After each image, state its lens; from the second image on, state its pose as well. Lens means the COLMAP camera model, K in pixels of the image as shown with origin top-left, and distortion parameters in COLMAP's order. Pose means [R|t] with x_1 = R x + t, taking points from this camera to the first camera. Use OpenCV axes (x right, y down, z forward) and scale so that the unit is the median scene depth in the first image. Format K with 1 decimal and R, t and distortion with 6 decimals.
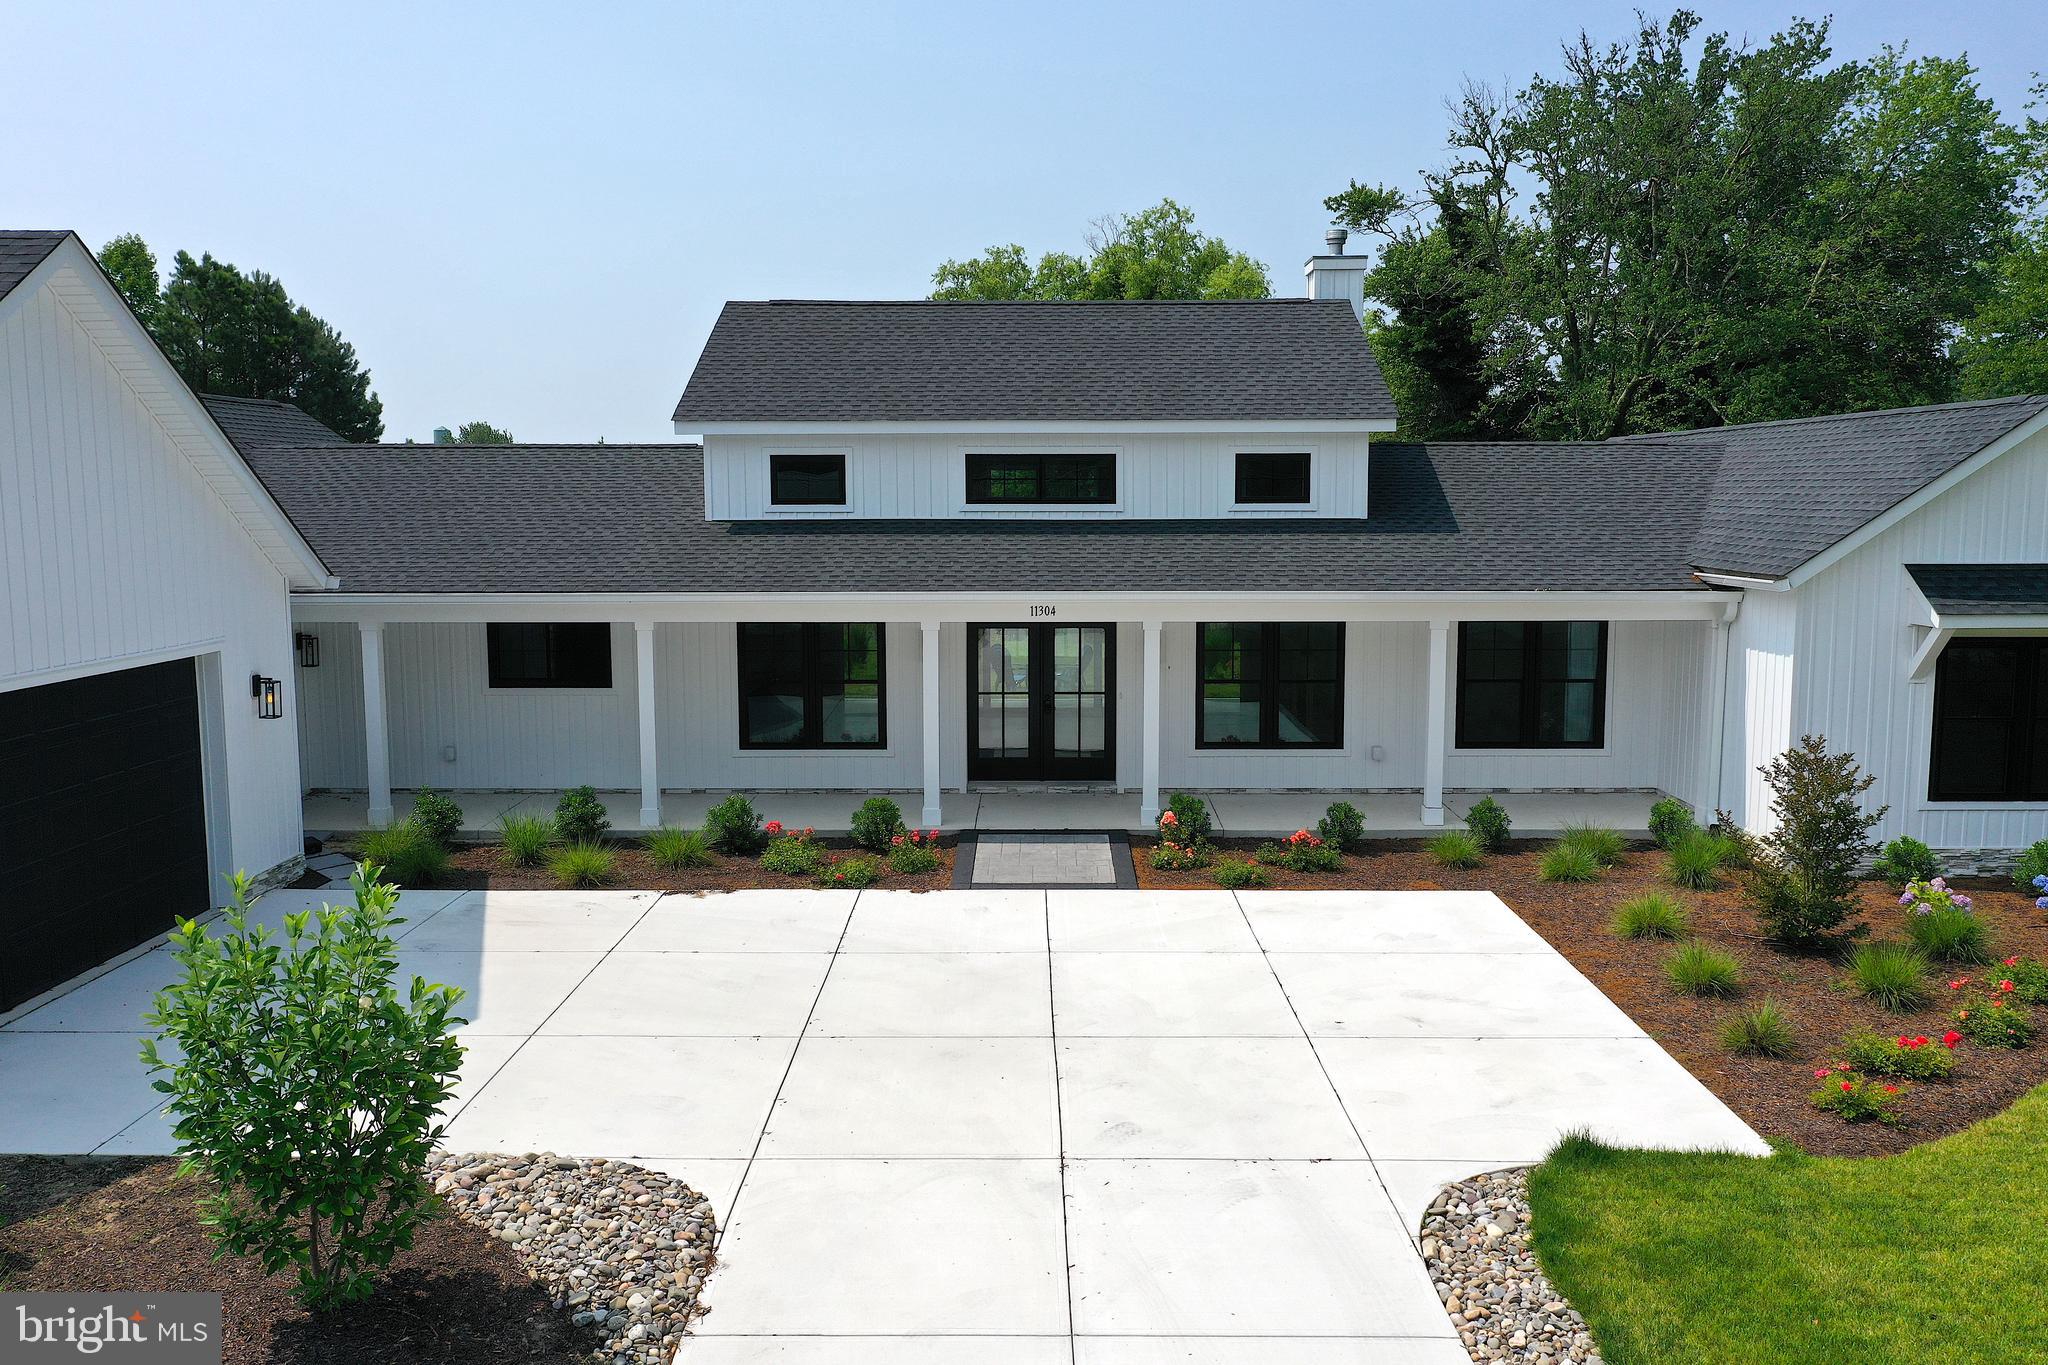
lens RADIAL K [[1616.0, 0, 1022.8], [0, 1616.0, 695.0], [0, 0, 1]] dist [0.005092, 0.001166]
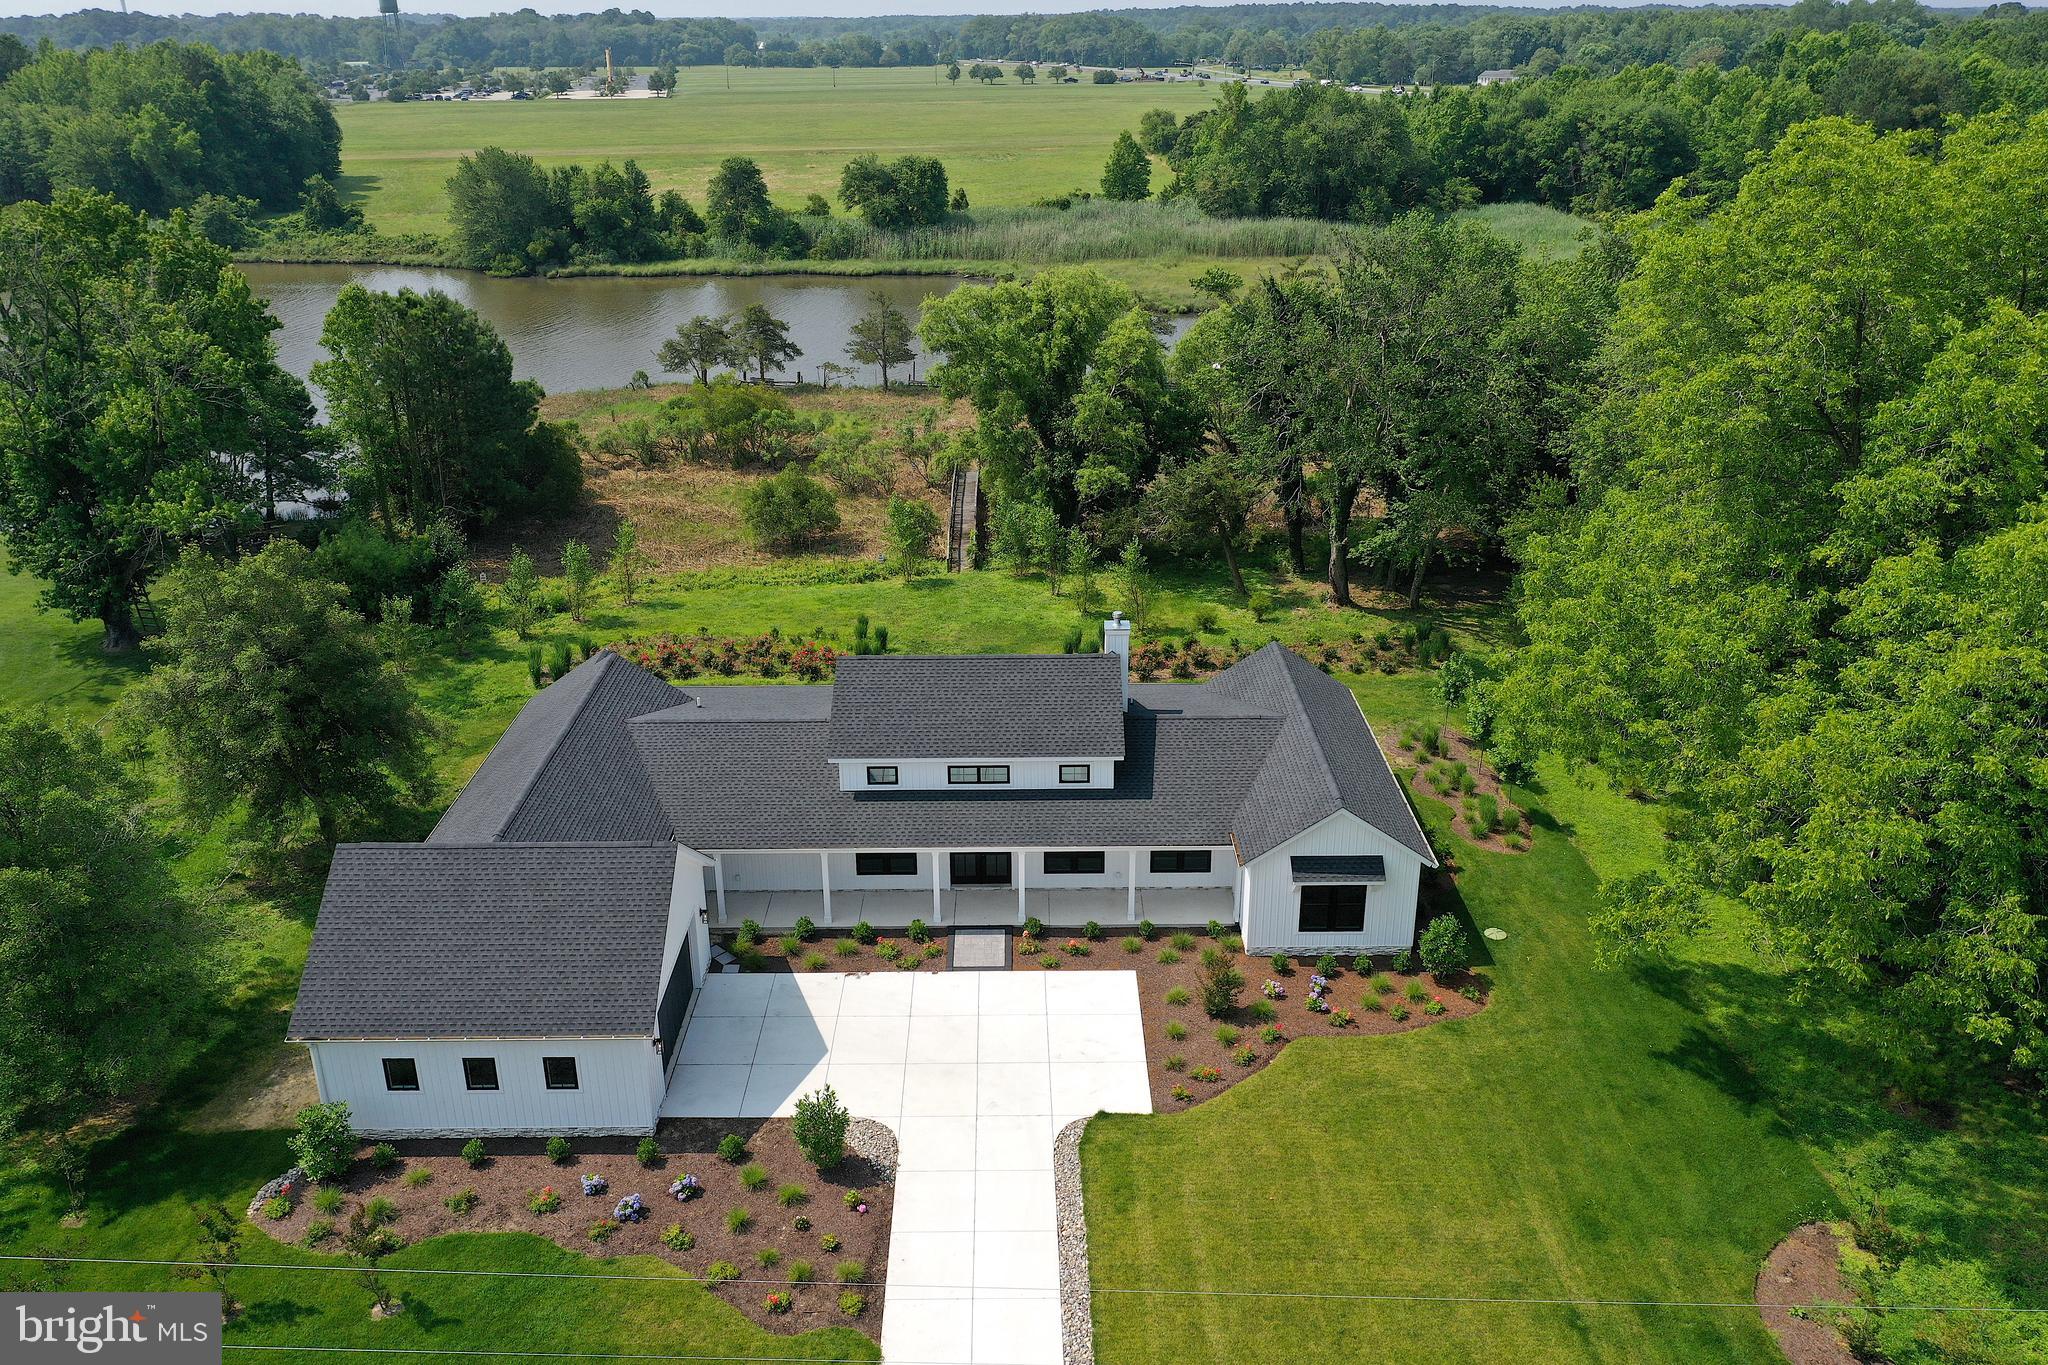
lens RADIAL K [[1616.0, 0, 1026.8], [0, 1616.0, 693.1], [0, 0, 1]] dist [0.005092, 0.001166]
pose [[0.999884, -0.008248, 0.012783, 0.052610], [0.004520, 0.963381, 0.268098, -0.902674], [-0.014526, -0.268009, 0.963307, -1.303225]]
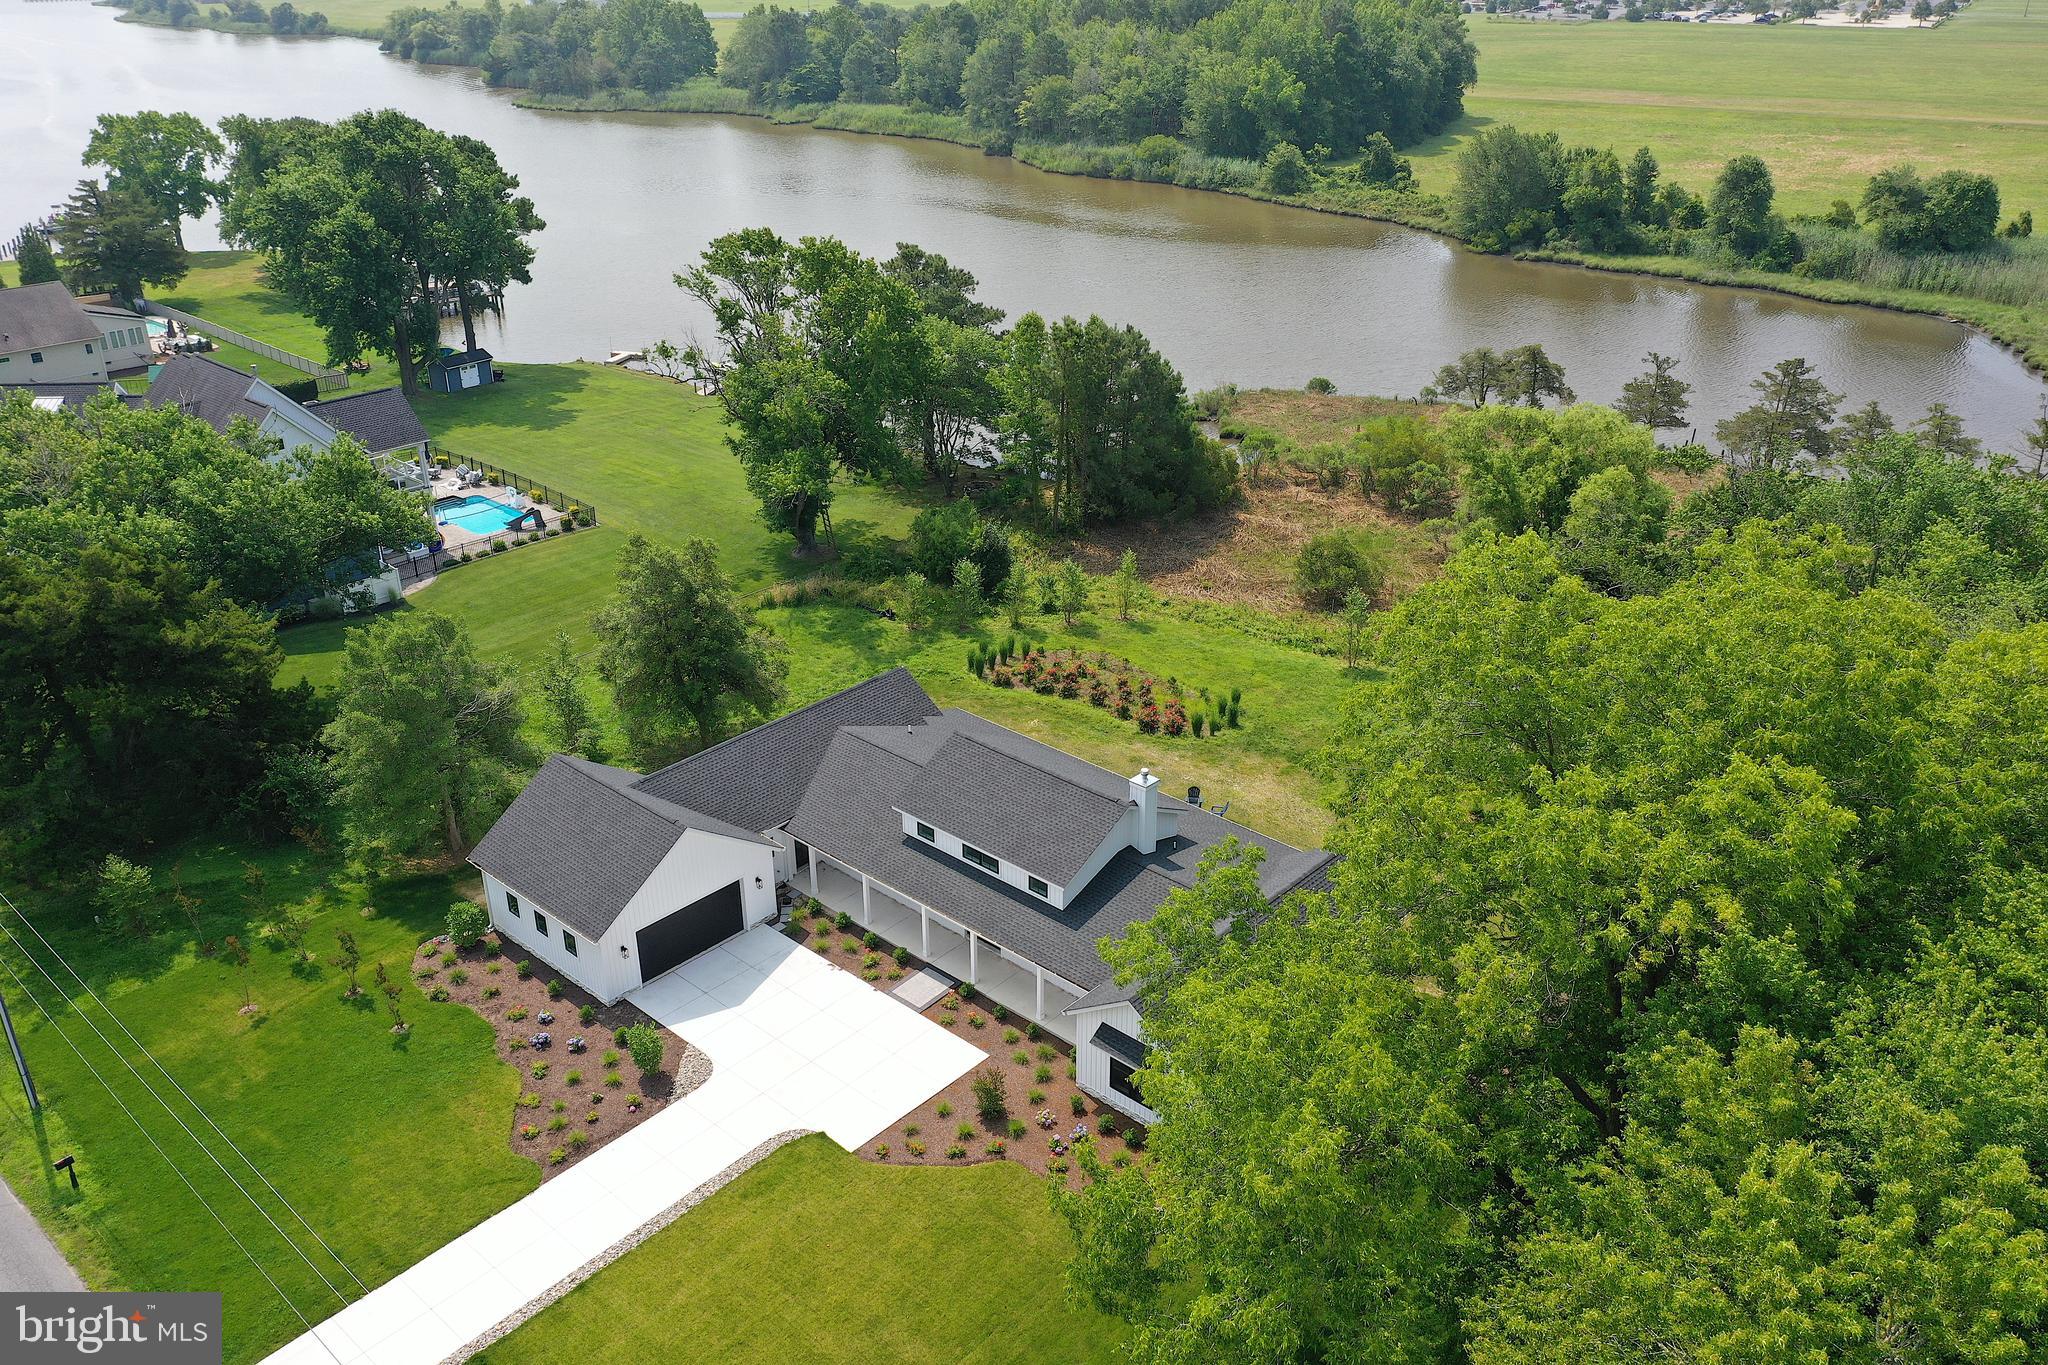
lens RADIAL K [[1616.0, 0, 1028.8], [0, 1616.0, 687.8], [0, 0, 1]] dist [0.005092, 0.001166]
pose [[0.748587, 0.287804, -0.597315, 1.781815], [-0.079585, 0.933369, 0.349984, -1.489296], [0.658242, -0.214456, 0.721613, -1.038321]]
